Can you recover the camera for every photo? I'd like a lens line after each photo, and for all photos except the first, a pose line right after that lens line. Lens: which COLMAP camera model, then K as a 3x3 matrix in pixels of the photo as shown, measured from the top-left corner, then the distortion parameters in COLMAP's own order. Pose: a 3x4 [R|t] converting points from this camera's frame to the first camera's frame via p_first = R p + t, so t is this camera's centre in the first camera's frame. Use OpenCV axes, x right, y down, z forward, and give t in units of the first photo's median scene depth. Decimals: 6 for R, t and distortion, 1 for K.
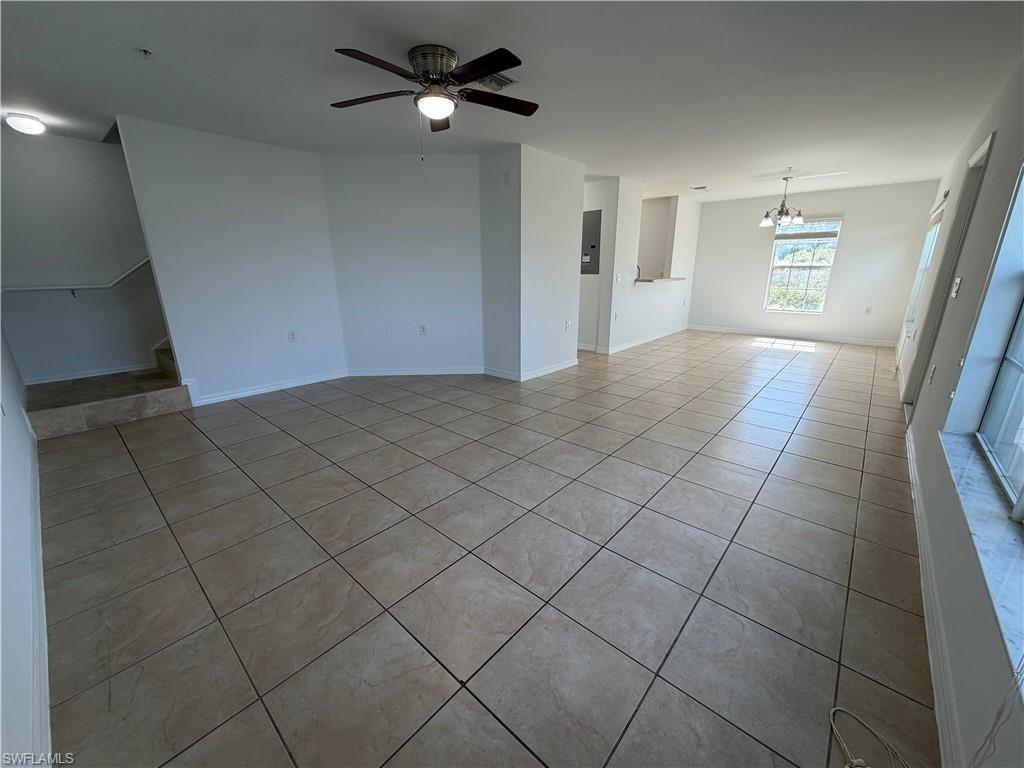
lens RADIAL K [[407.5, 0, 509.7], [0, 407.5, 386.0], [0, 0, 1]] dist [-0.000482, 0.000039]
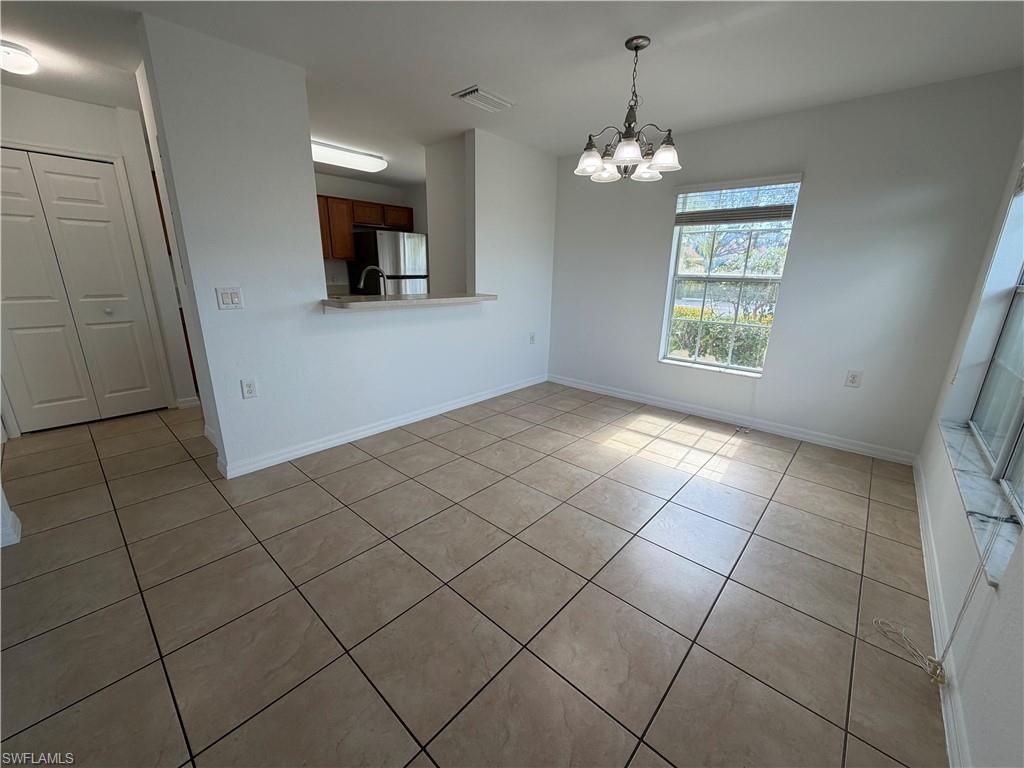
lens RADIAL K [[412.4, 0, 529.6], [0, 412.4, 380.3], [0, 0, 1]] dist [0.025855, -0.012050]
pose [[0.999449, 0.017143, 0.028424, 0.094392], [-0.016253, 0.999380, -0.031237, -0.030170], [-0.028942, 0.030758, 0.999108, 0.102593]]
